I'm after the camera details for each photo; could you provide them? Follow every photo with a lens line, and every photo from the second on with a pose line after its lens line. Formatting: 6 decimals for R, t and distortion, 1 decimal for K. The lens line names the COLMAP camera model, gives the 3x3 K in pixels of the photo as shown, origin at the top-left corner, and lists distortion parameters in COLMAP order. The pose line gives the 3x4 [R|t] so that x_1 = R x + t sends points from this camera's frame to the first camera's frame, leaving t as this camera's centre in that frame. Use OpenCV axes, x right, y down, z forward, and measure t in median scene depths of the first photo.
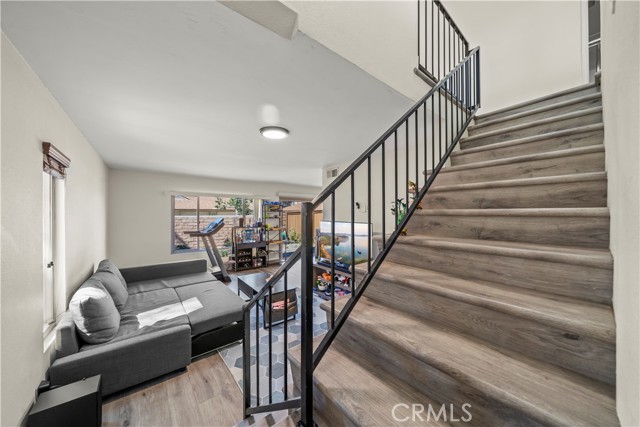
lens RADIAL K [[222.5, 0, 322.1], [0, 222.5, 212.6], [0, 0, 1]] dist [-0.004359, -0.000810]
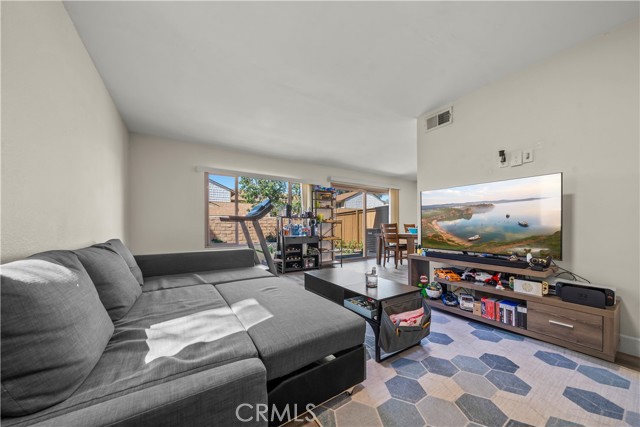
lens RADIAL K [[222.5, 0, 319.6], [0, 222.5, 228.1], [0, 0, 1]] dist [-0.004359, -0.000810]
pose [[0.994362, -0.004787, -0.105933, -0.285215], [0.005254, 0.999978, 0.004131, 0.168748], [0.105911, -0.004665, 0.994365, 0.386577]]
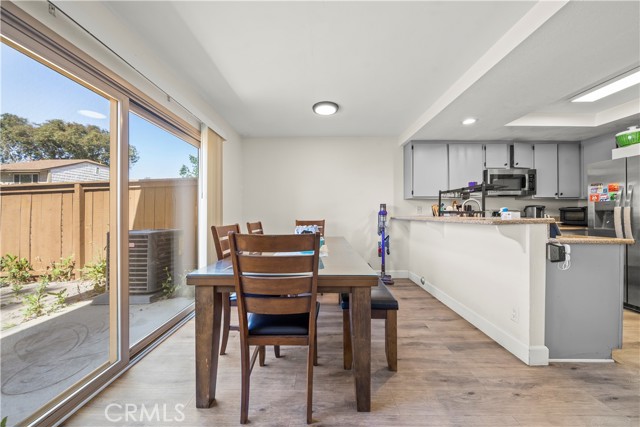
lens RADIAL K [[222.5, 0, 317.8], [0, 222.5, 212.9], [0, 0, 1]] dist [-0.004359, -0.000810]
pose [[0.634440, 0.009730, 0.772911, -0.203152], [0.001511, 0.999903, -0.013829, 0.120211], [-0.772971, 0.009942, 0.634364, 1.646531]]
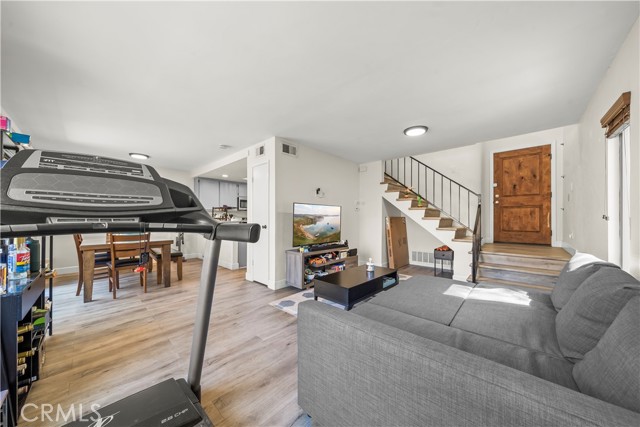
lens RADIAL K [[222.5, 0, 316.7], [0, 222.5, 215.8], [0, 0, 1]] dist [-0.004359, -0.000810]
pose [[-0.127359, 0.017800, 0.991697, -1.028337], [0.007902, 0.999825, -0.016931, 0.121434], [-0.991825, 0.005680, -0.127477, 1.244598]]
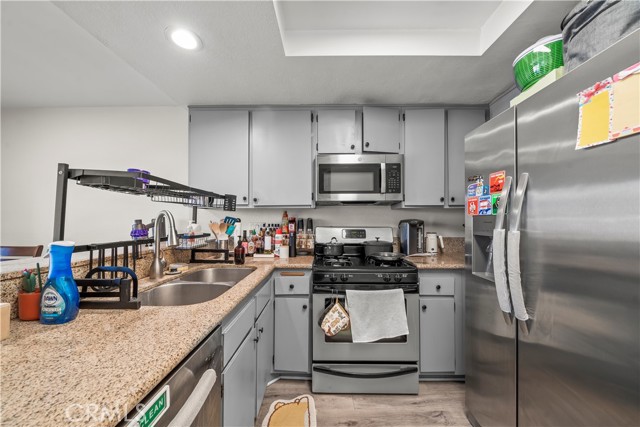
lens RADIAL K [[222.5, 0, 321.1], [0, 222.5, 218.1], [0, 0, 1]] dist [-0.004359, -0.000810]
pose [[0.639512, 0.014782, 0.768639, 0.637212], [0.002336, 0.999773, -0.021170, 0.081042], [-0.768777, 0.015334, 0.639333, 1.322627]]
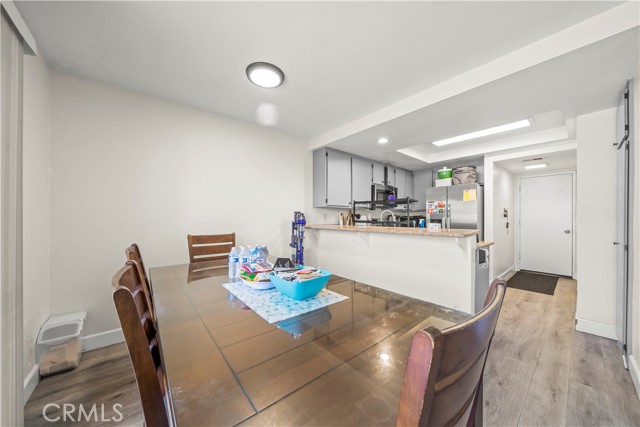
lens RADIAL K [[222.5, 0, 320.8], [0, 222.5, 217.0], [0, 0, 1]] dist [-0.004359, -0.000810]
pose [[-0.029271, 0.008715, 0.999534, -0.126434], [0.006085, 0.999945, -0.008541, 0.093048], [-0.999553, 0.005832, -0.029323, 2.015882]]
